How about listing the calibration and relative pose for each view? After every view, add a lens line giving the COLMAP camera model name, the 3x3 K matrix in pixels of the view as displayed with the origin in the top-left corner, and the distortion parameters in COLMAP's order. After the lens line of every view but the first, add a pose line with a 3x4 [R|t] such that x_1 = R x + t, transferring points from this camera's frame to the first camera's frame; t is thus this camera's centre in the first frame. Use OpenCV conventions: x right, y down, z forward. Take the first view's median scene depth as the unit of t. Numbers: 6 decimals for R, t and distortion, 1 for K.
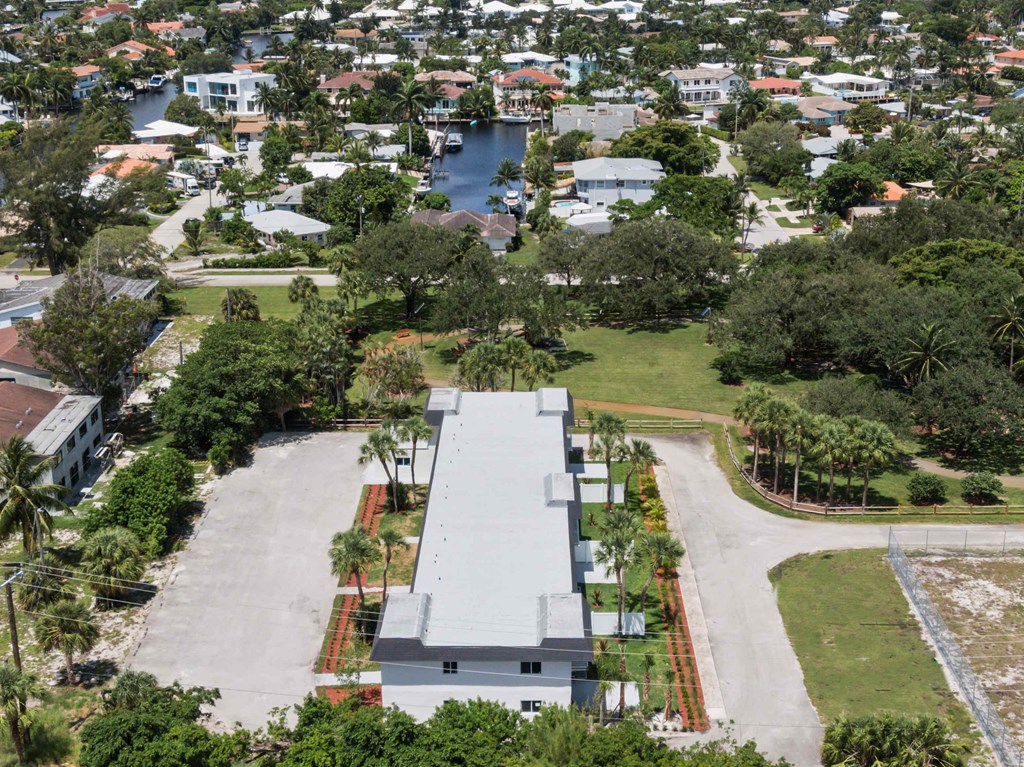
lens RADIAL K [[1384.4, 0, 510.7], [0, 1384.4, 381.5], [0, 0, 1]] dist [-0.011155, 0.000000]
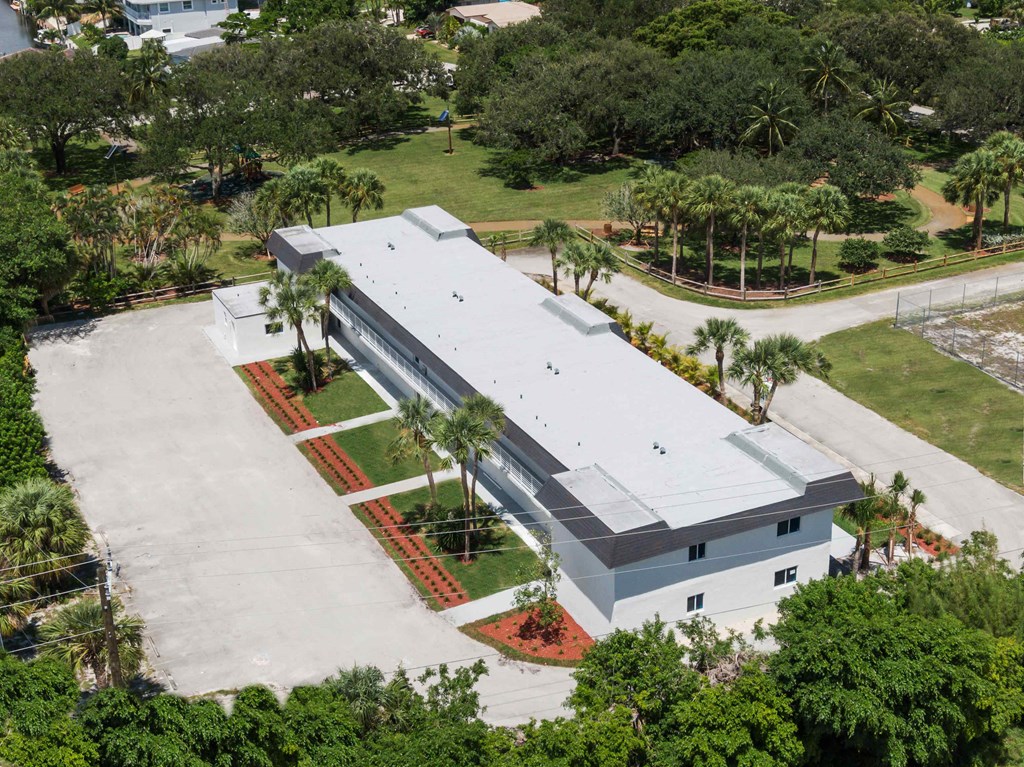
lens RADIAL K [[1384.4, 0, 513.1], [0, 1384.4, 385.0], [0, 0, 1]] dist [-0.011155, 0.000000]
pose [[0.896088, -0.190325, 0.401003, -0.281433], [0.148538, 0.979901, 0.133158, 0.007465], [-0.418287, -0.059757, 0.906347, 0.272218]]
